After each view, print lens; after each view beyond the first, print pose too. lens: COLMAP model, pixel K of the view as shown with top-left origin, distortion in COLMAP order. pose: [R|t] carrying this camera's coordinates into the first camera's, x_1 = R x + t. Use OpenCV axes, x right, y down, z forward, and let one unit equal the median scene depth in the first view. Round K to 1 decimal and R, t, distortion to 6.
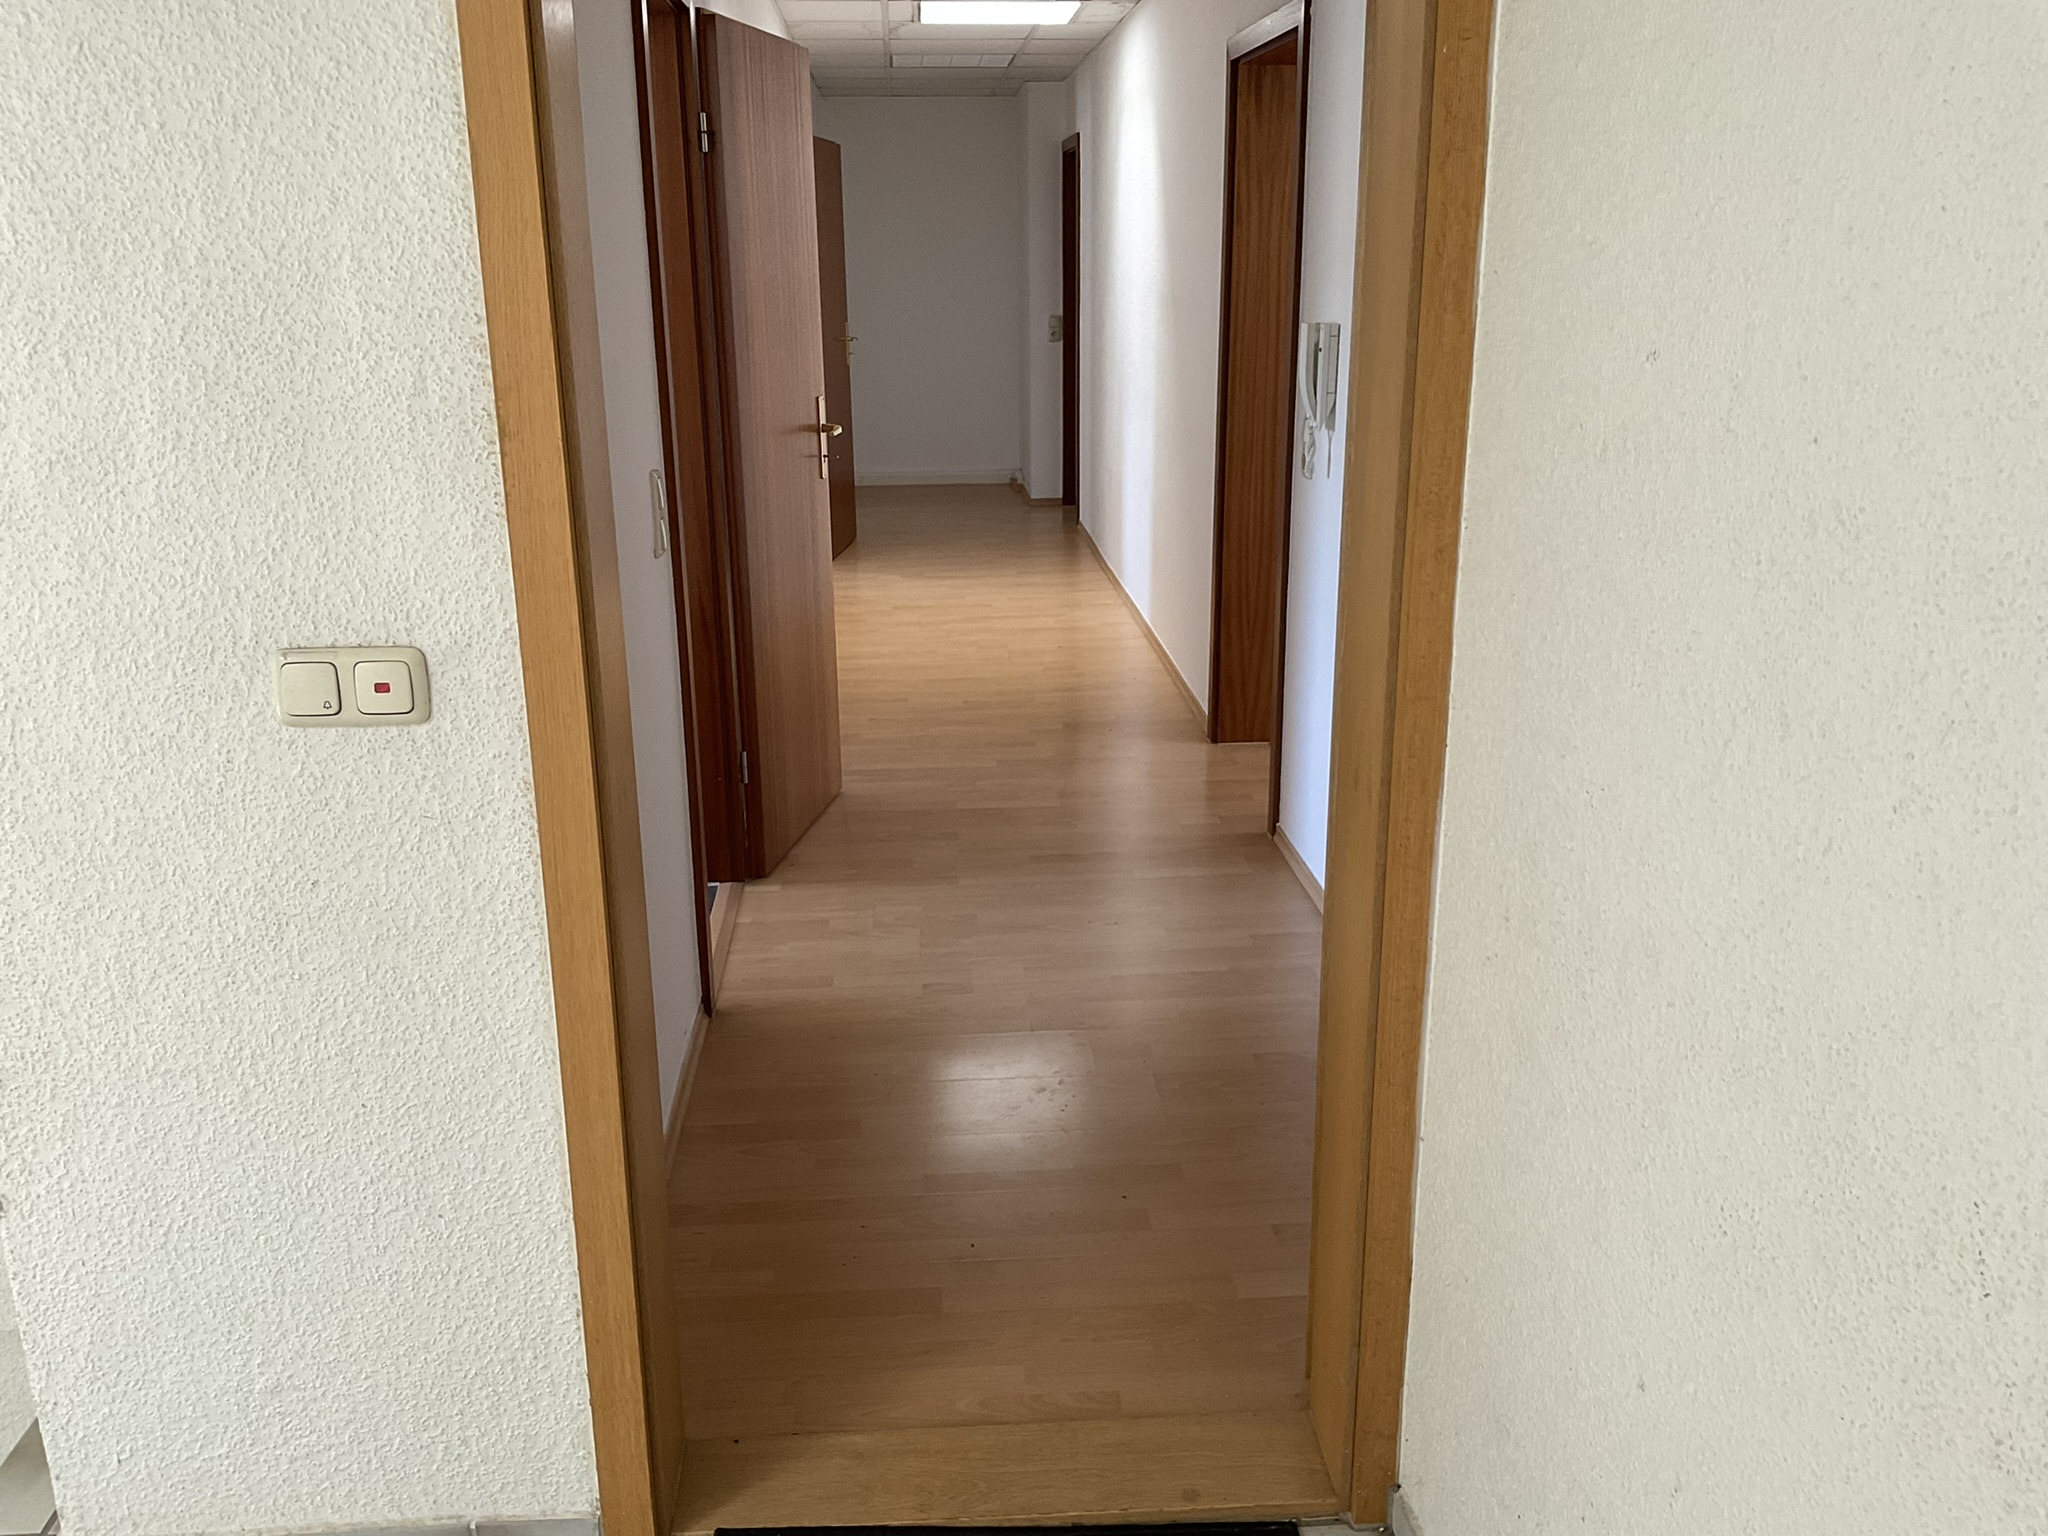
lens RADIAL K [[1684.8, 0, 1024.0], [0, 1684.8, 768.0], [0, 0, 1]] dist [0.112870, -0.206082]
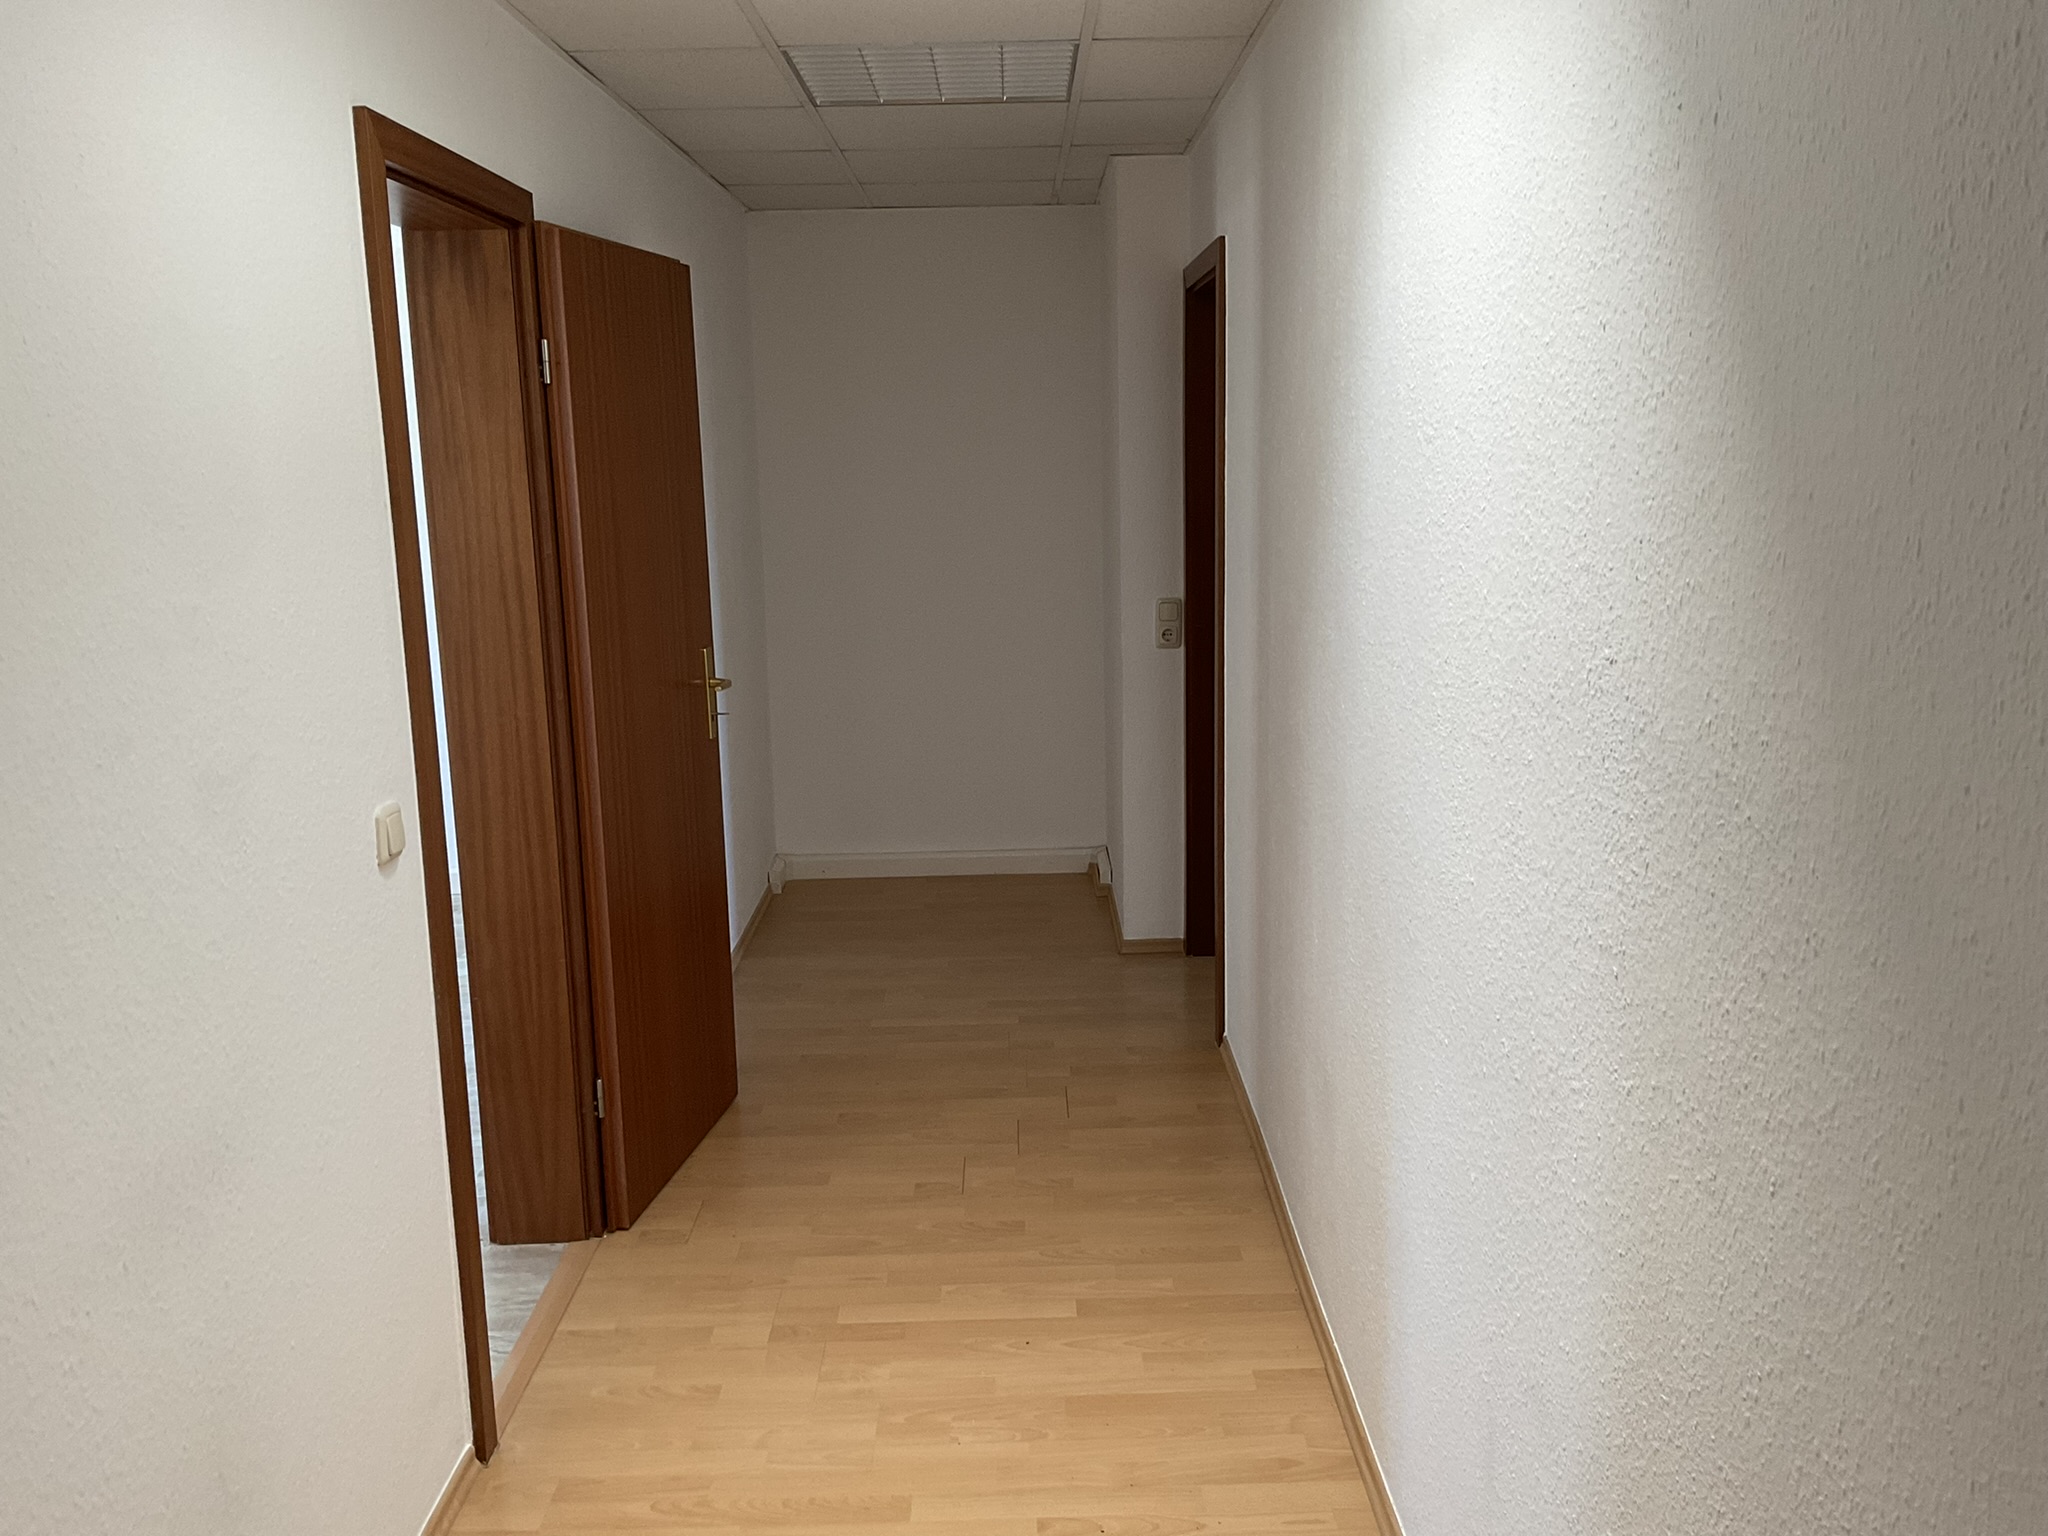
lens RADIAL K [[1684.8, 0, 1024.0], [0, 1684.8, 768.0], [0, 0, 1]] dist [0.112870, -0.206082]
pose [[0.997978, -0.001652, -0.063544, 0.006844], [-0.004893, 0.994699, -0.102715, -0.163530], [0.063377, 0.102818, 0.992679, 0.497186]]
